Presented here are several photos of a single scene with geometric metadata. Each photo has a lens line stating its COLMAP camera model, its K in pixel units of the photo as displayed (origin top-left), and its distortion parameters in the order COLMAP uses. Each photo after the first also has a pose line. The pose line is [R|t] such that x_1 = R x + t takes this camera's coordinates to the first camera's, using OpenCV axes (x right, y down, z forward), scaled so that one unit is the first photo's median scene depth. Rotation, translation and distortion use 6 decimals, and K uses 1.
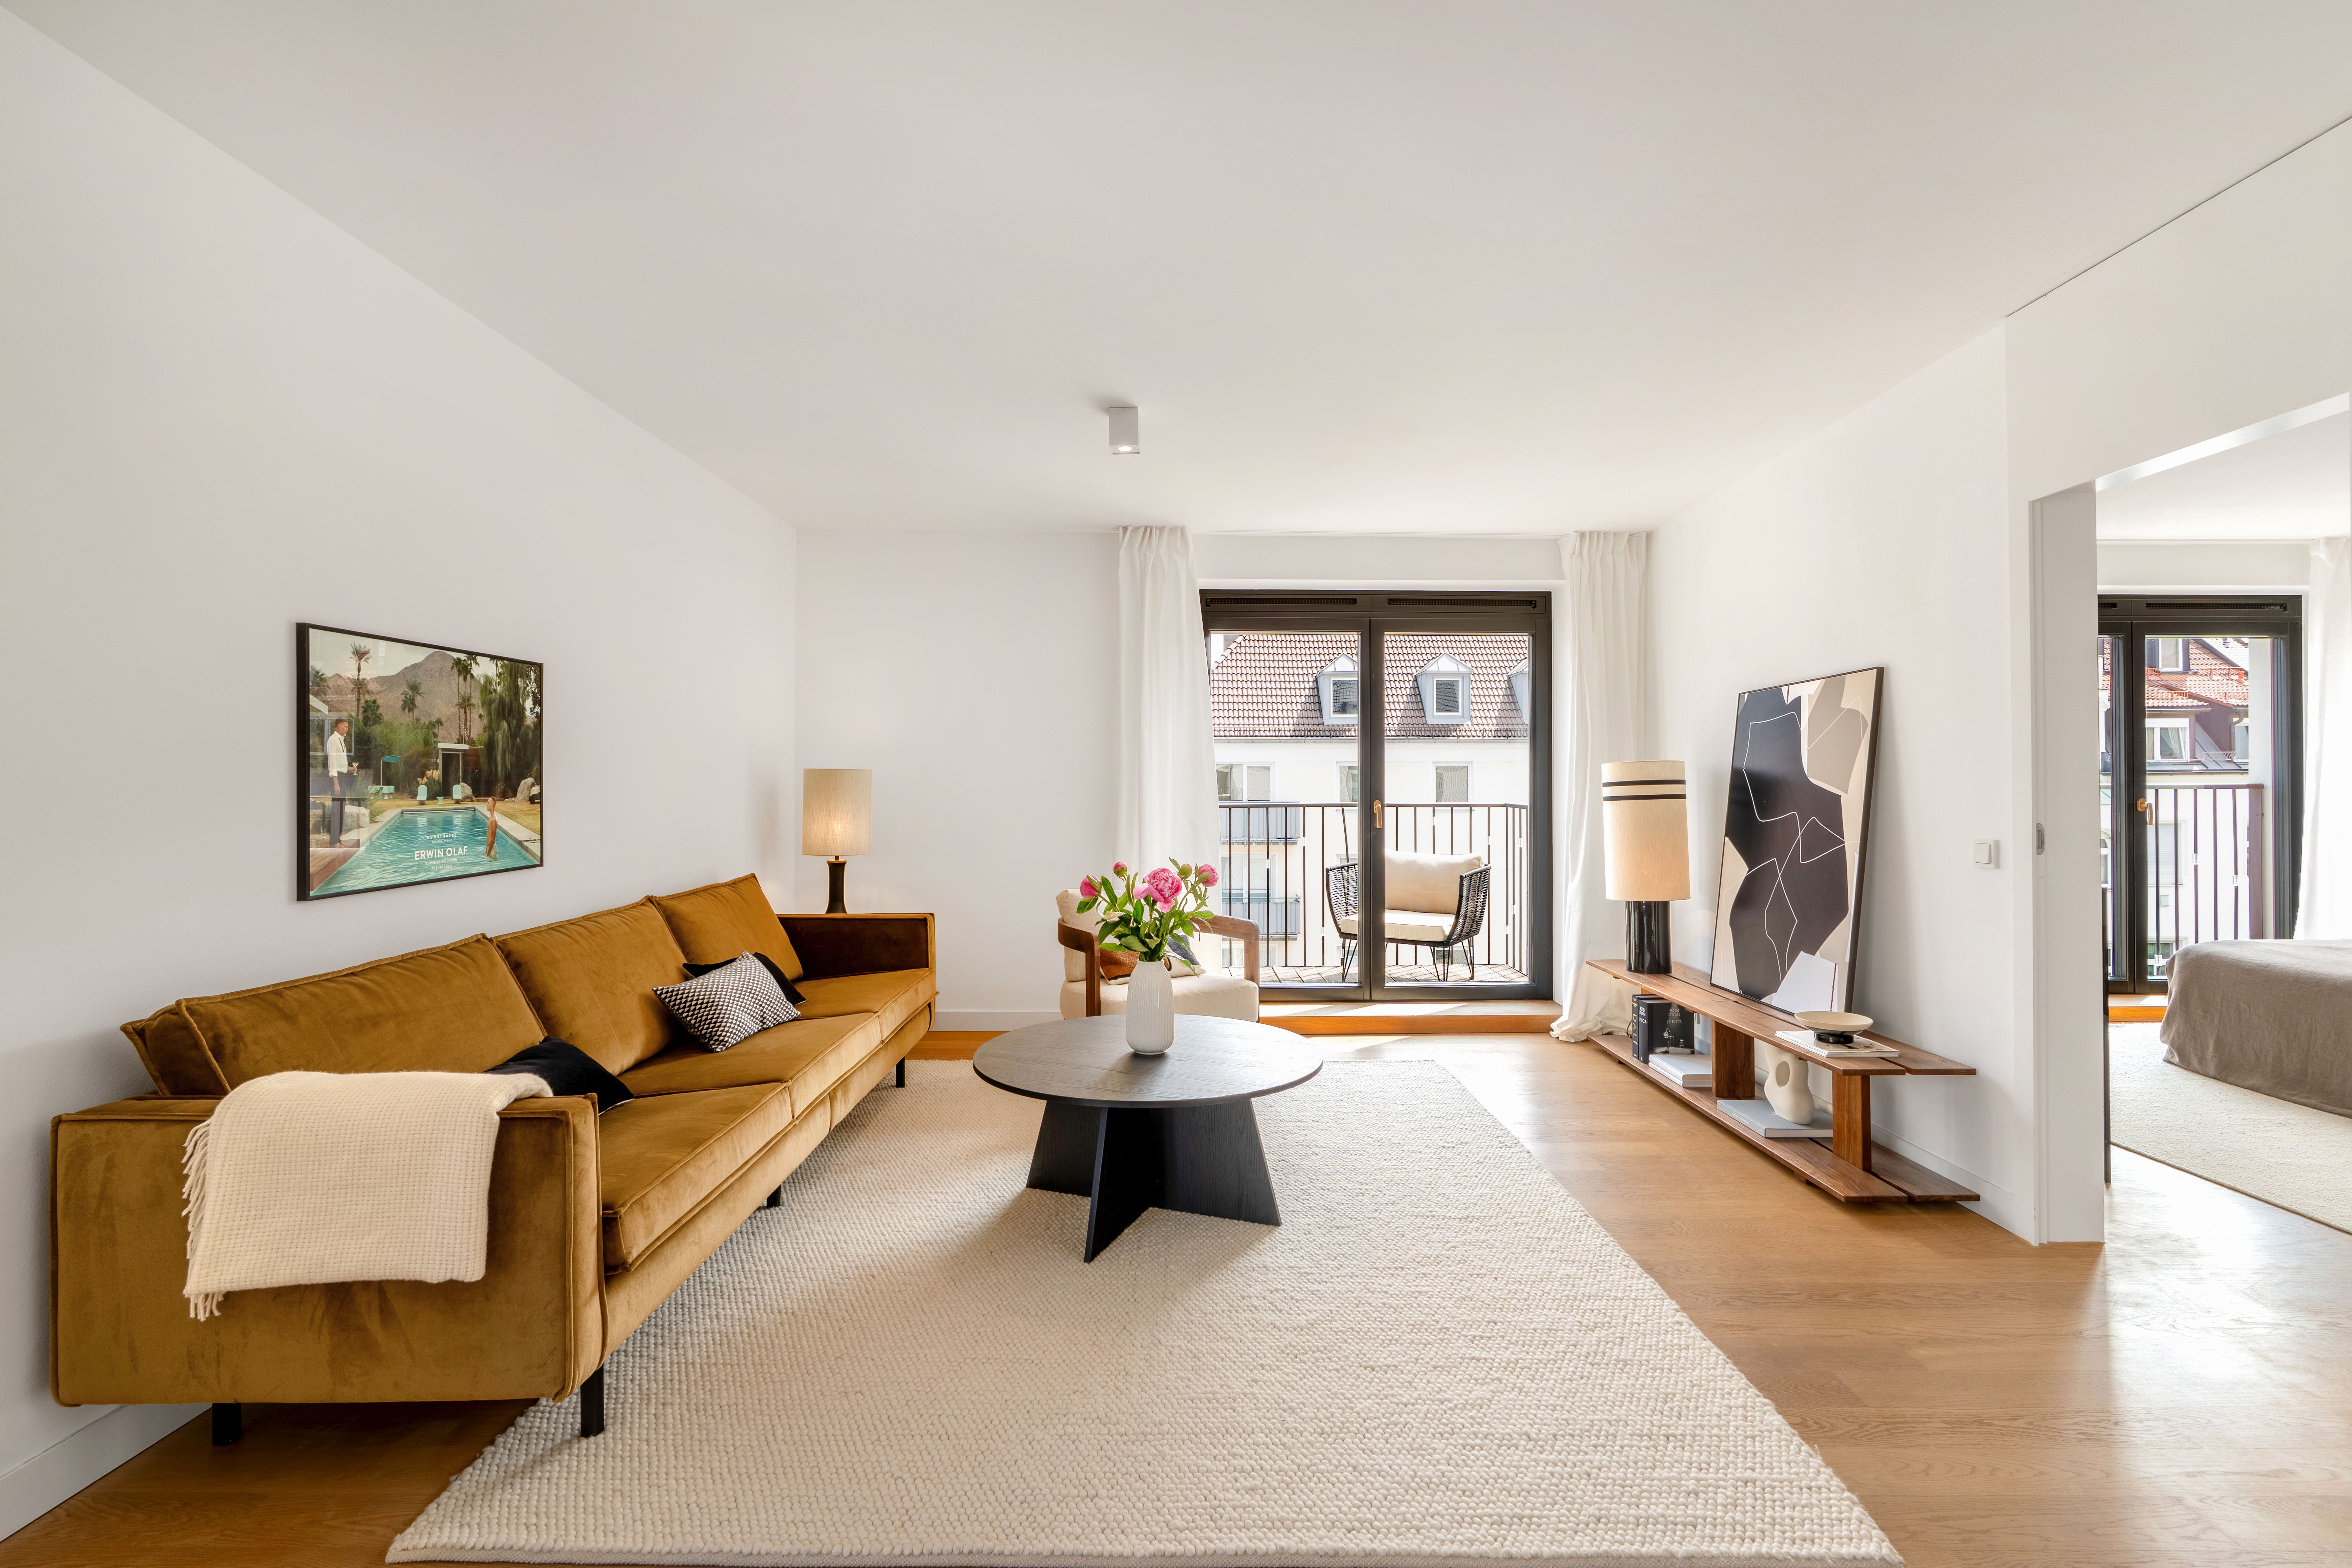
lens RADIAL K [[1058.1, 0, 1181.2], [0, 1058.1, 776.6], [0, 0, 1]] dist [-0.002501, 0.000458]
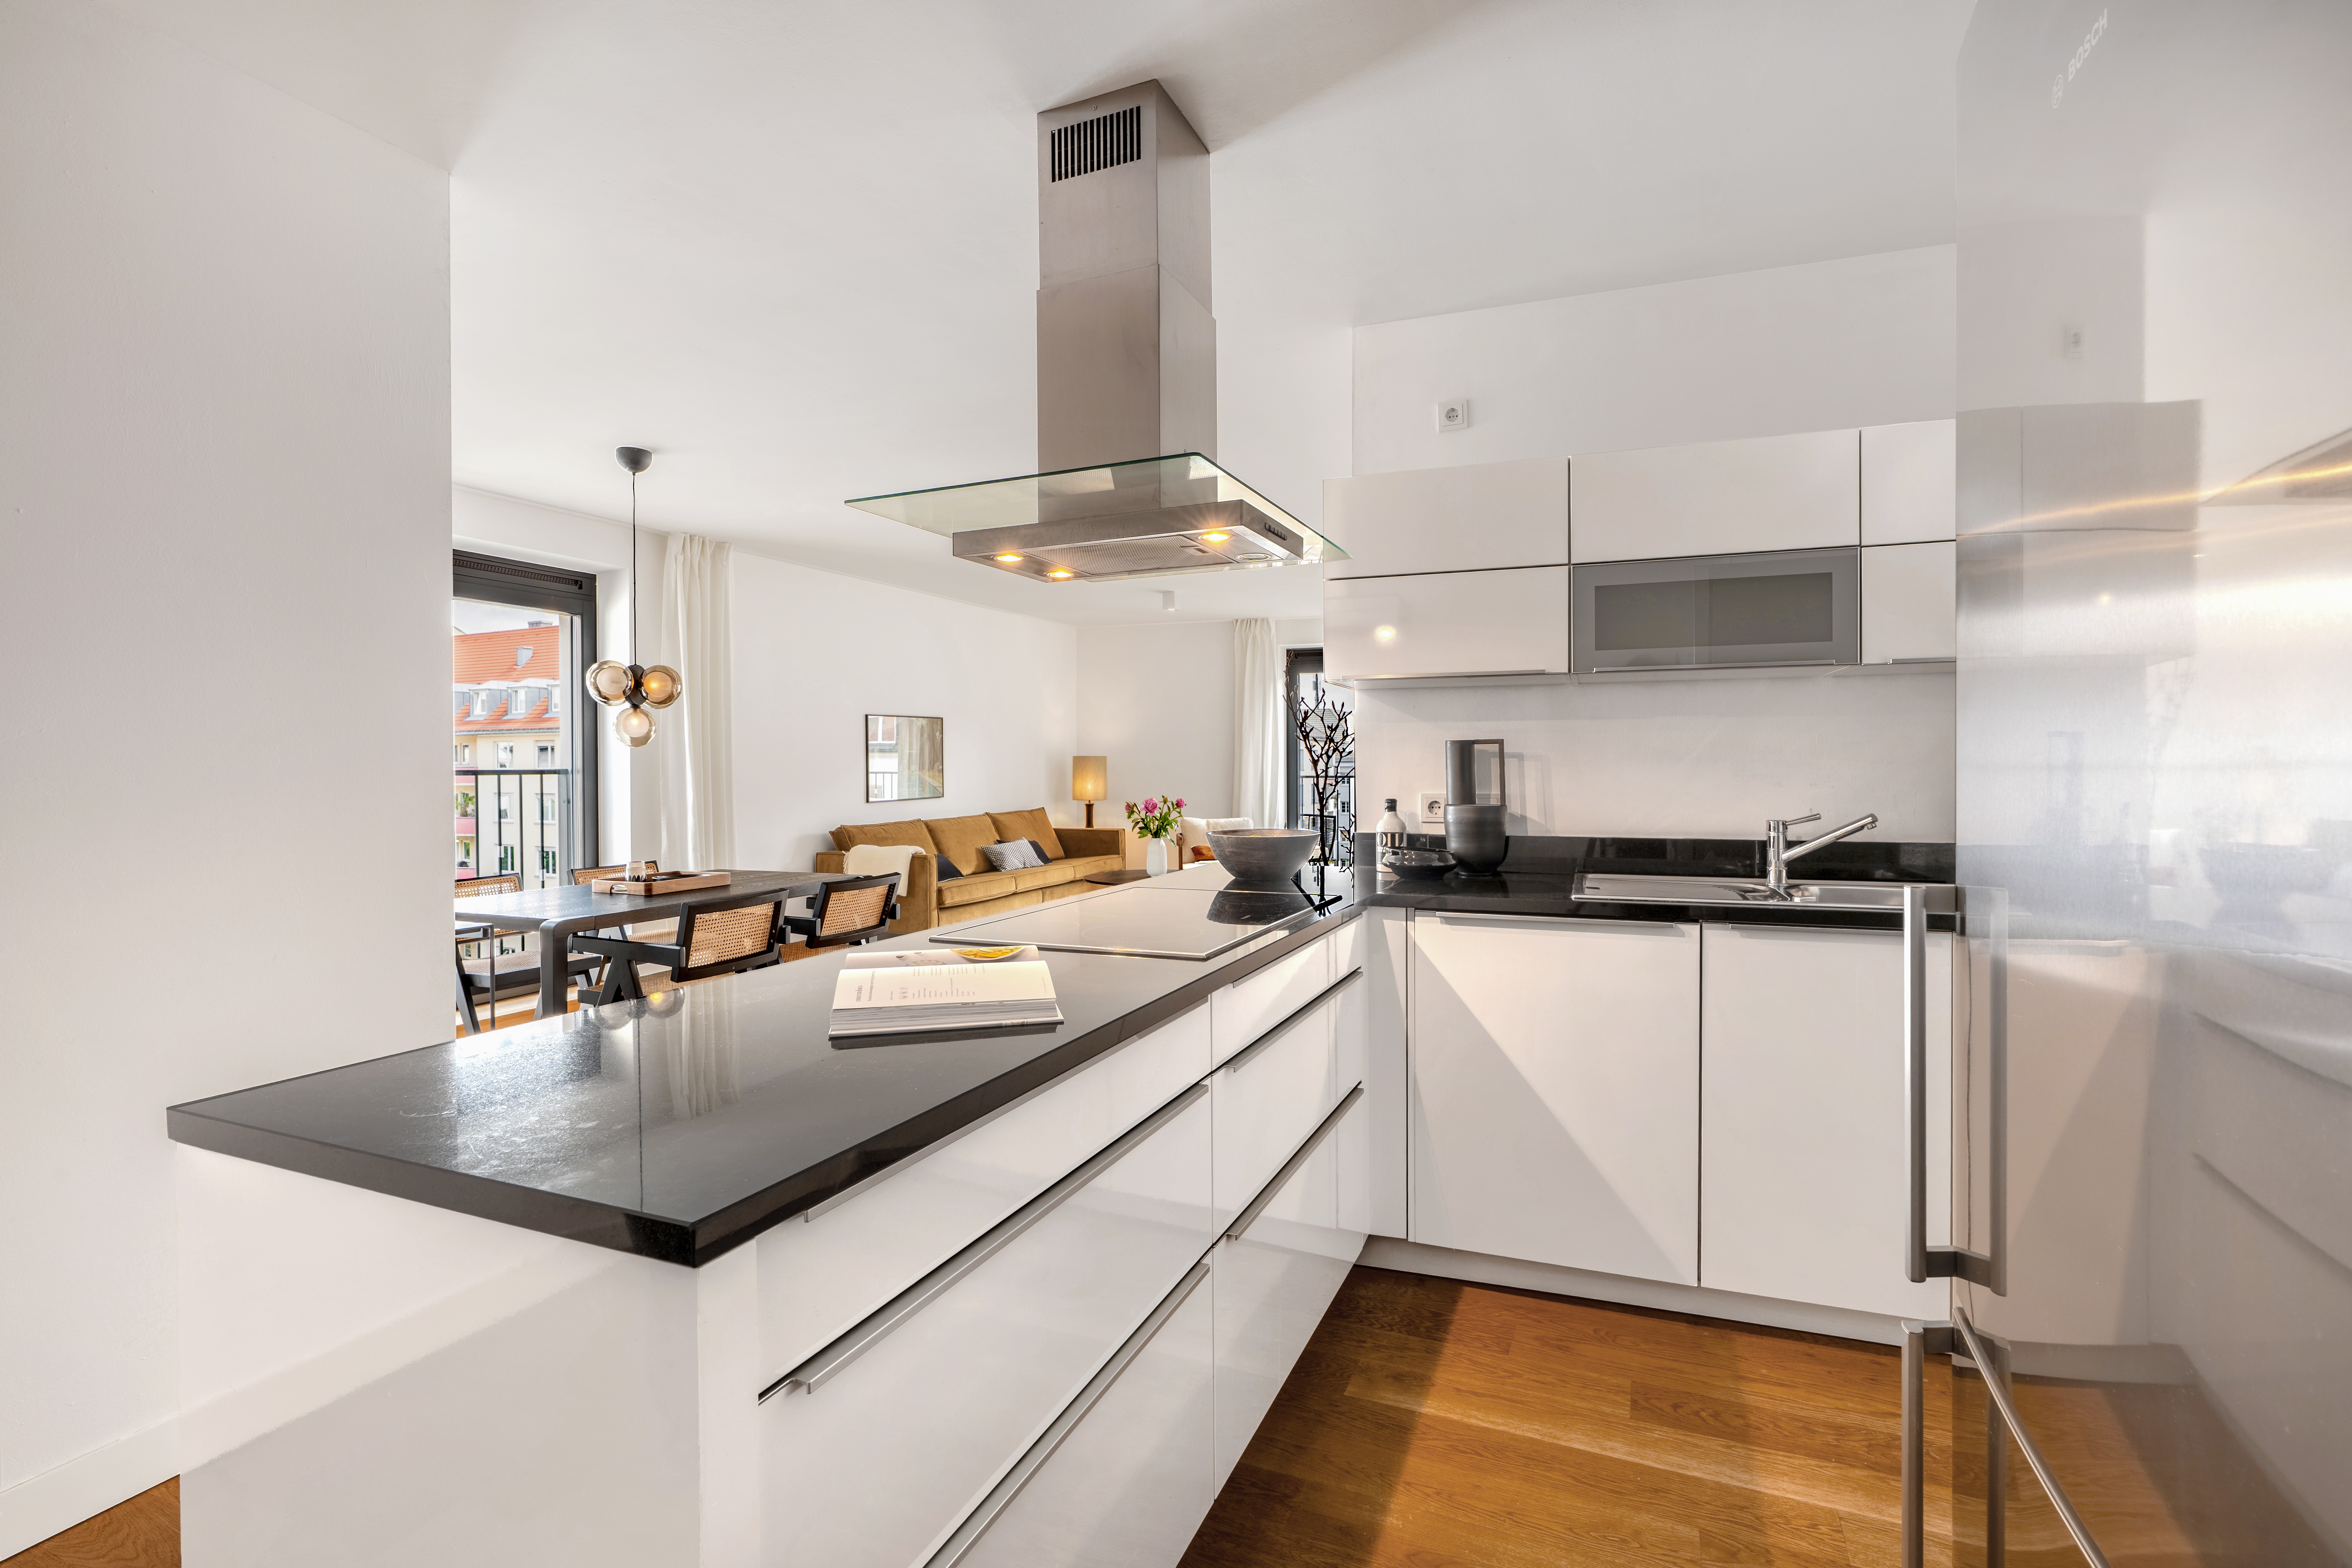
lens RADIAL K [[1058.1, 0, 1181.2], [0, 1058.1, 776.6], [0, 0, 1]] dist [-0.002501, 0.000458]
pose [[0.918335, 0.000002, -0.395805, 0.816651], [0.008818, 0.999752, 0.020463, -0.010560], [0.395707, -0.022282, 0.918107, -0.976958]]
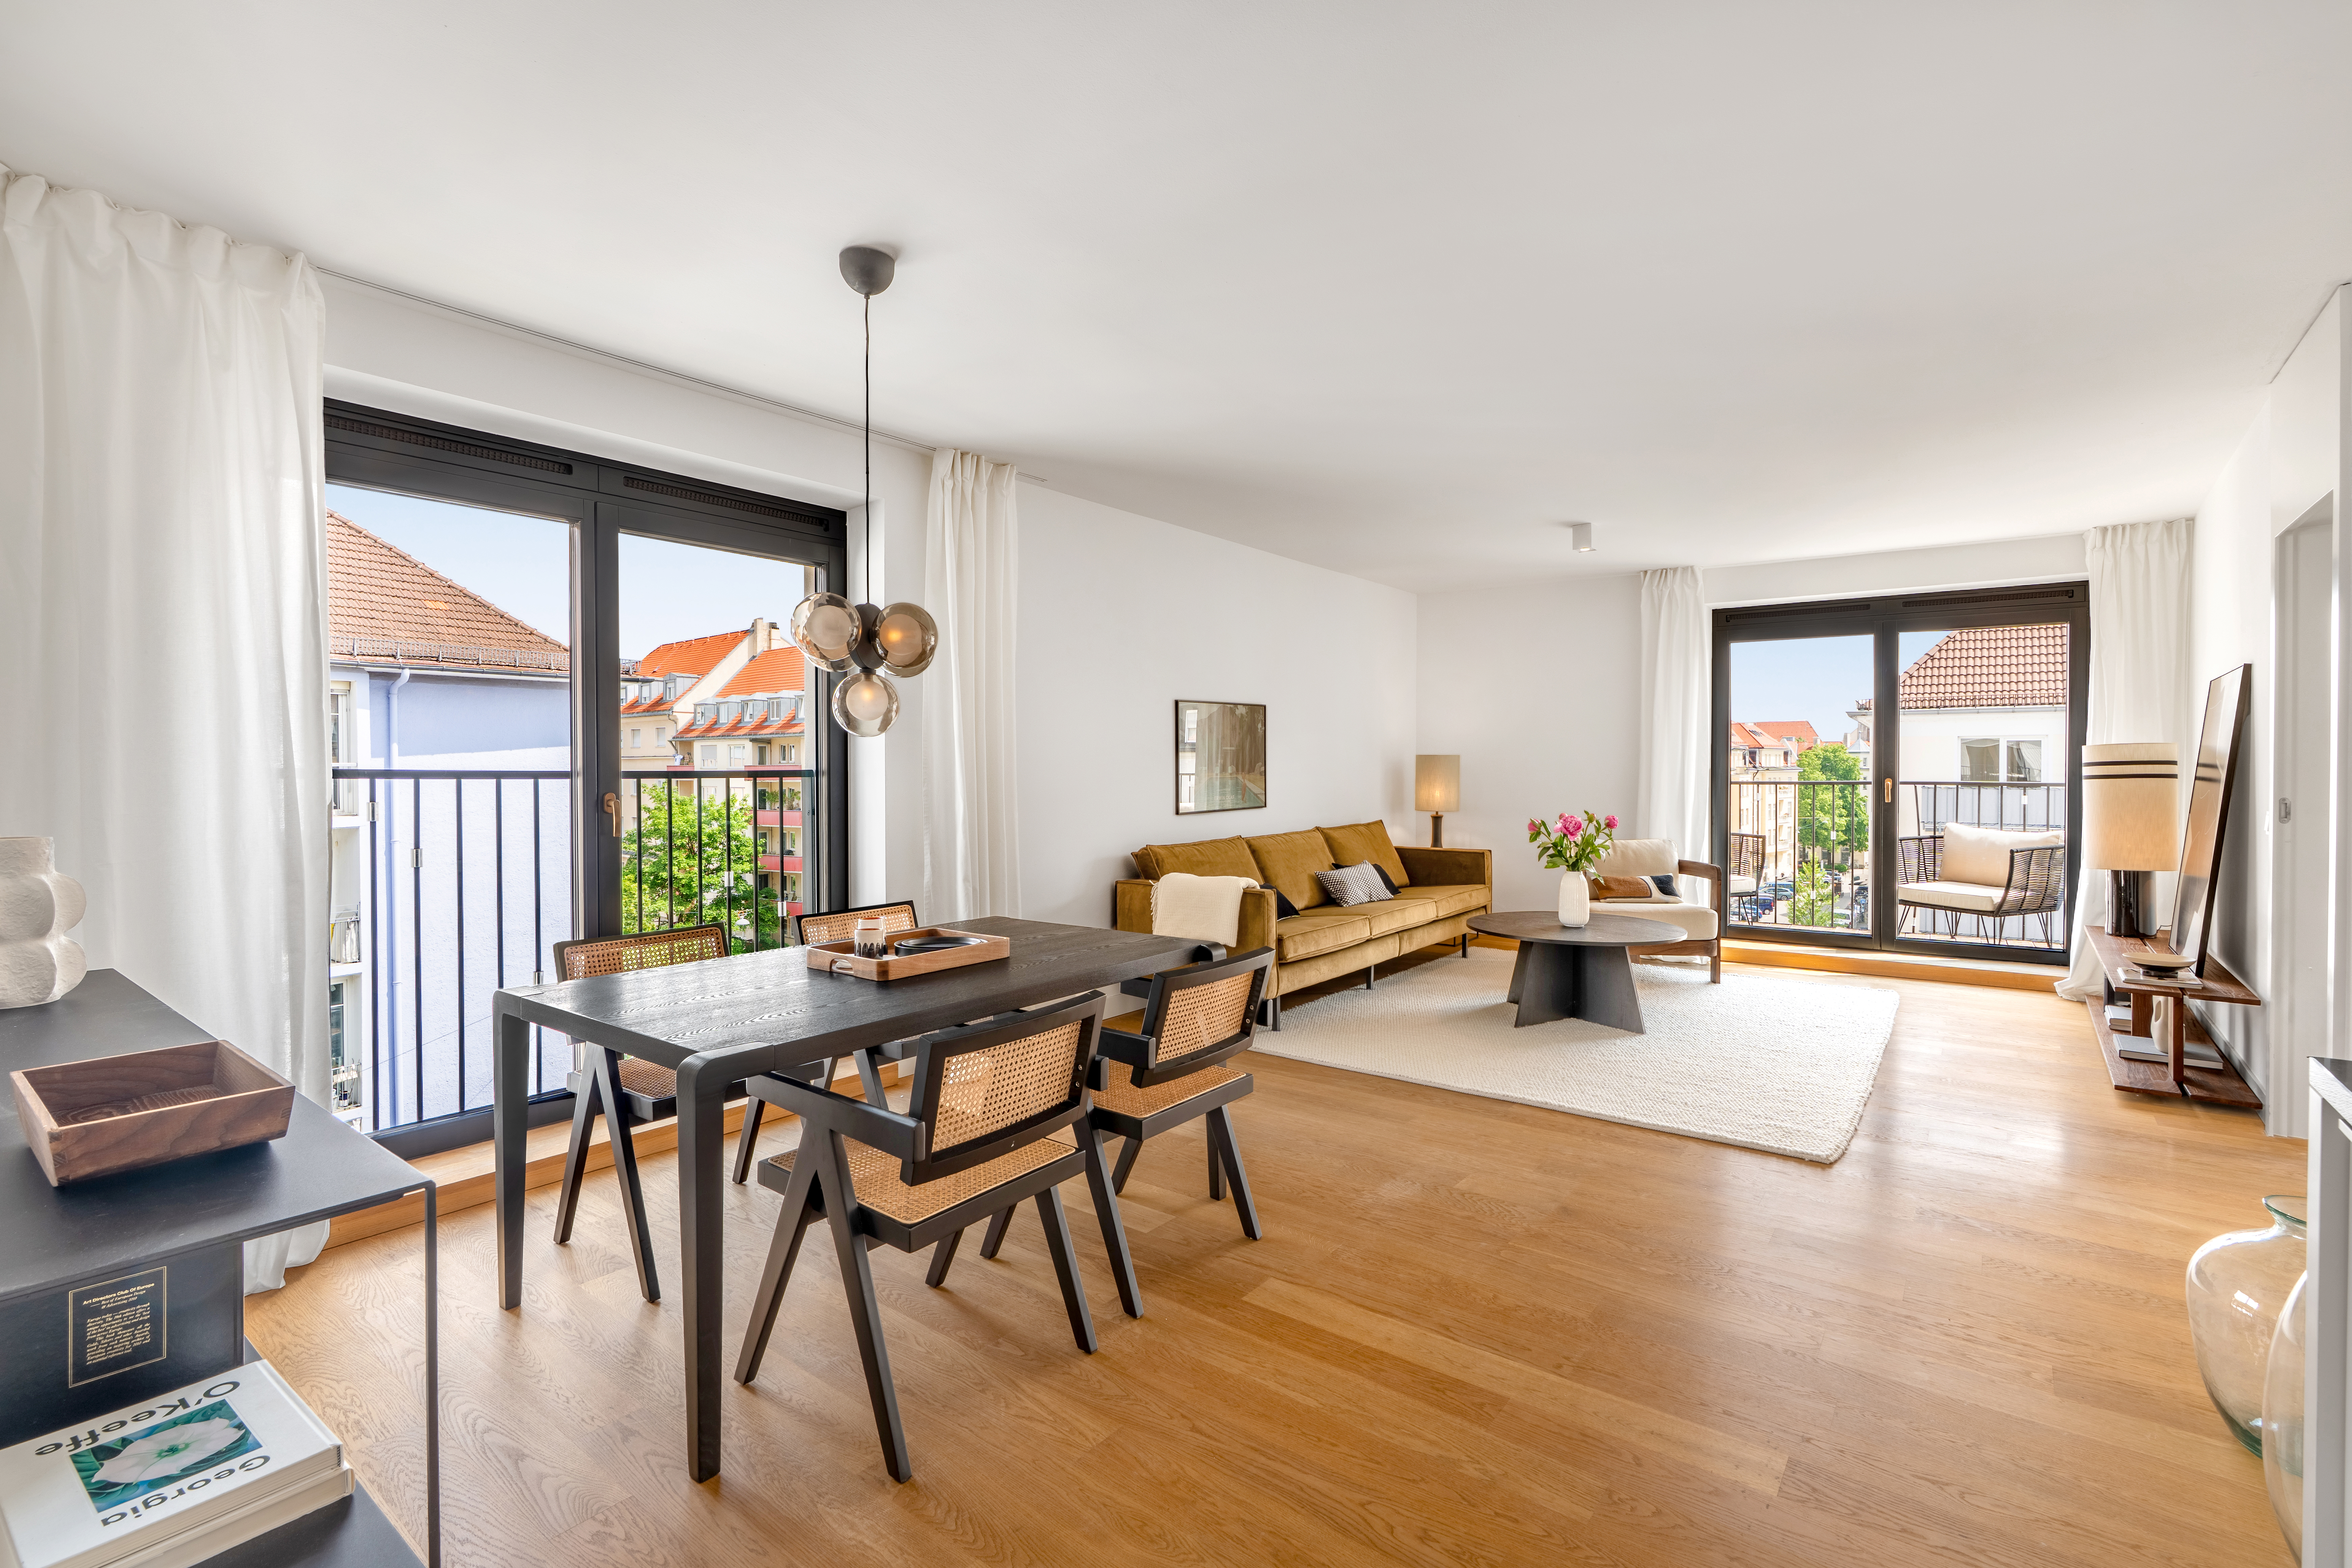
lens RADIAL K [[1058.1, 0, 1181.2], [0, 1058.1, 776.6], [0, 0, 1]] dist [-0.002501, 0.000458]
pose [[0.795378, 0.005900, -0.606084, 0.415764], [0.006917, 0.999799, 0.018809, -0.010043], [0.606074, -0.019153, 0.795178, -0.594104]]
